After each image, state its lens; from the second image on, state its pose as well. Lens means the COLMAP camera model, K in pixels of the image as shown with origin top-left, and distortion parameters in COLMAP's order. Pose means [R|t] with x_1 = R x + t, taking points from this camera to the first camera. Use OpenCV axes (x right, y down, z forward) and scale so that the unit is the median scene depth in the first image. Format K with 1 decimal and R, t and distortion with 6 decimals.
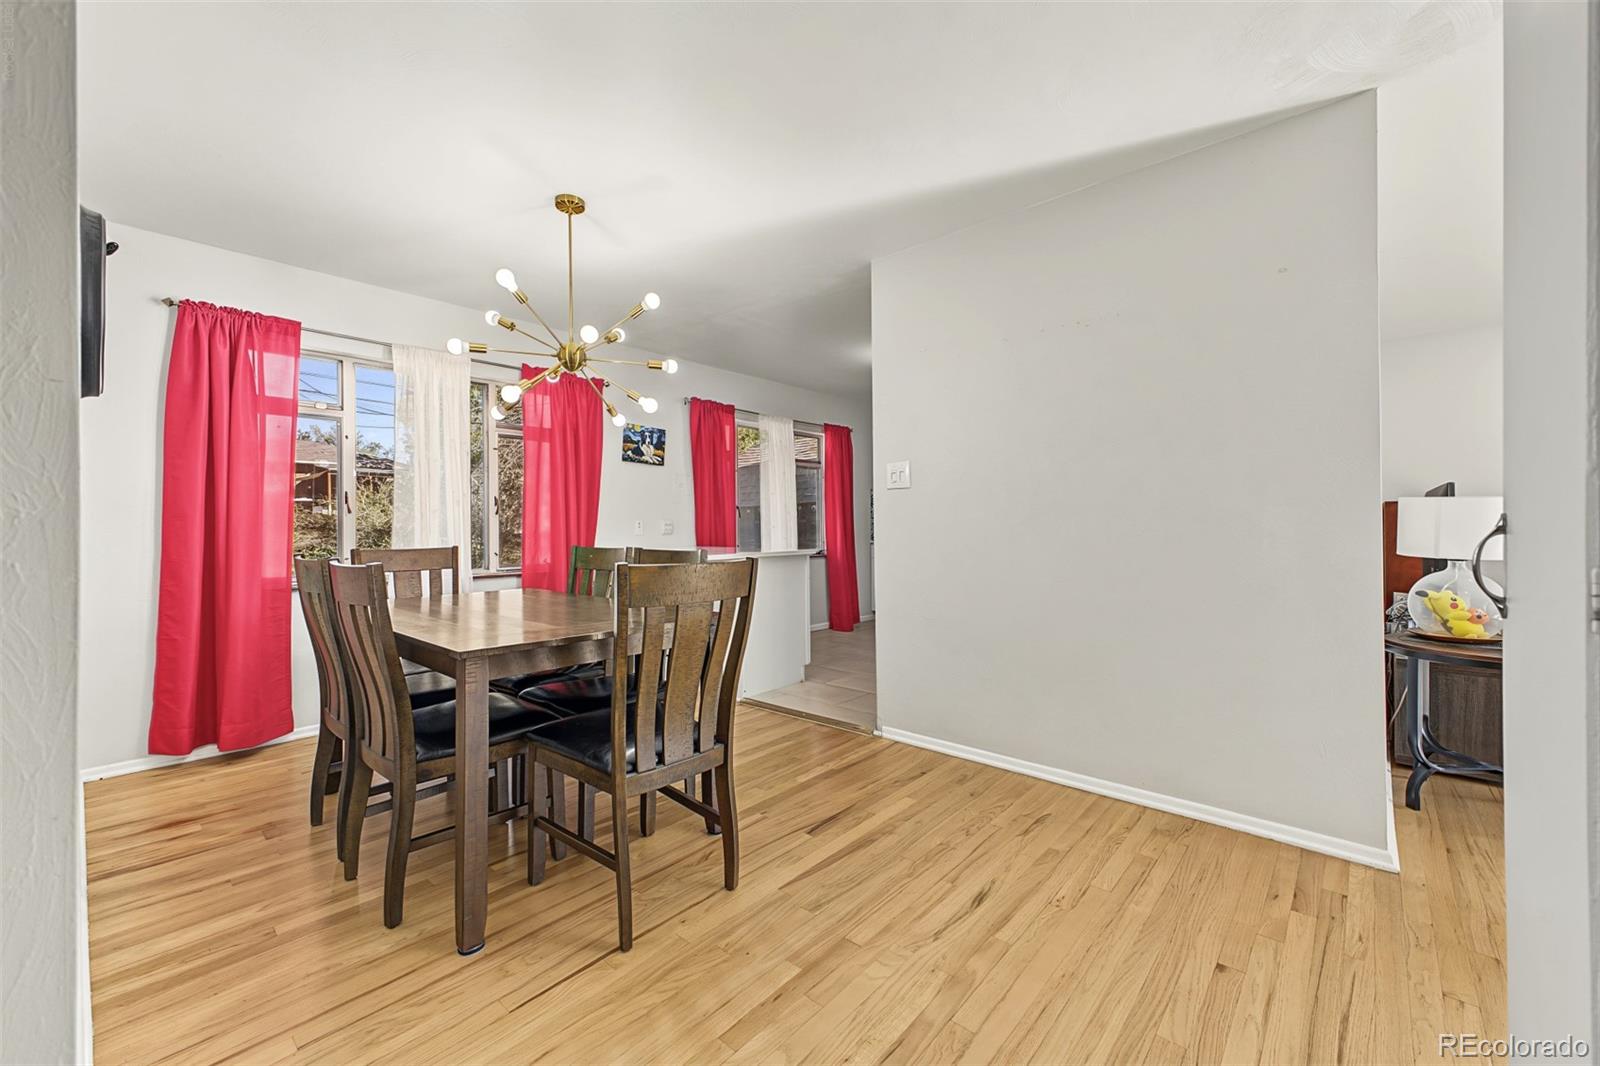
lens RADIAL K [[631.7, 0, 802.5], [0, 631.7, 527.2], [0, 0, 1]] dist [0.067714, -0.000094]
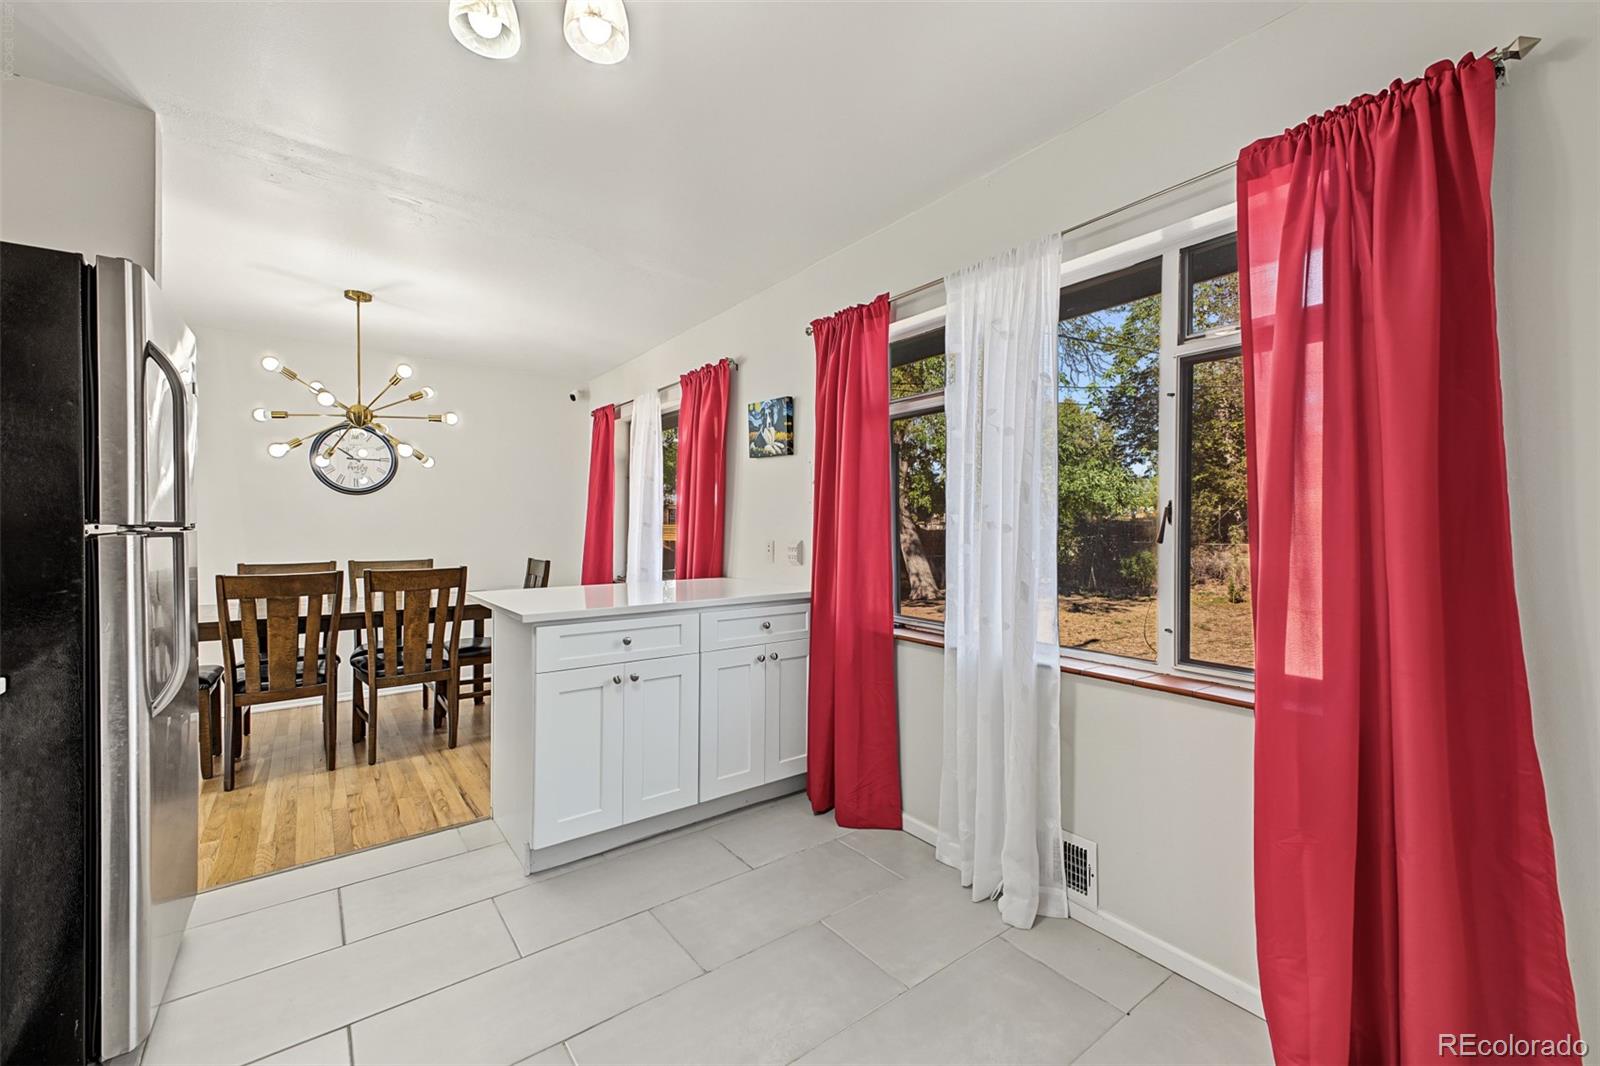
lens RADIAL K [[659.8, 0, 815.4], [0, 659.8, 530.2], [0, 0, 1]] dist [0.021580, -0.000082]
pose [[-0.189834, 0.011856, -0.981745, 0.435974], [-0.004787, 0.999904, 0.013001, -0.032813], [0.981805, 0.007168, -0.189759, 1.211393]]
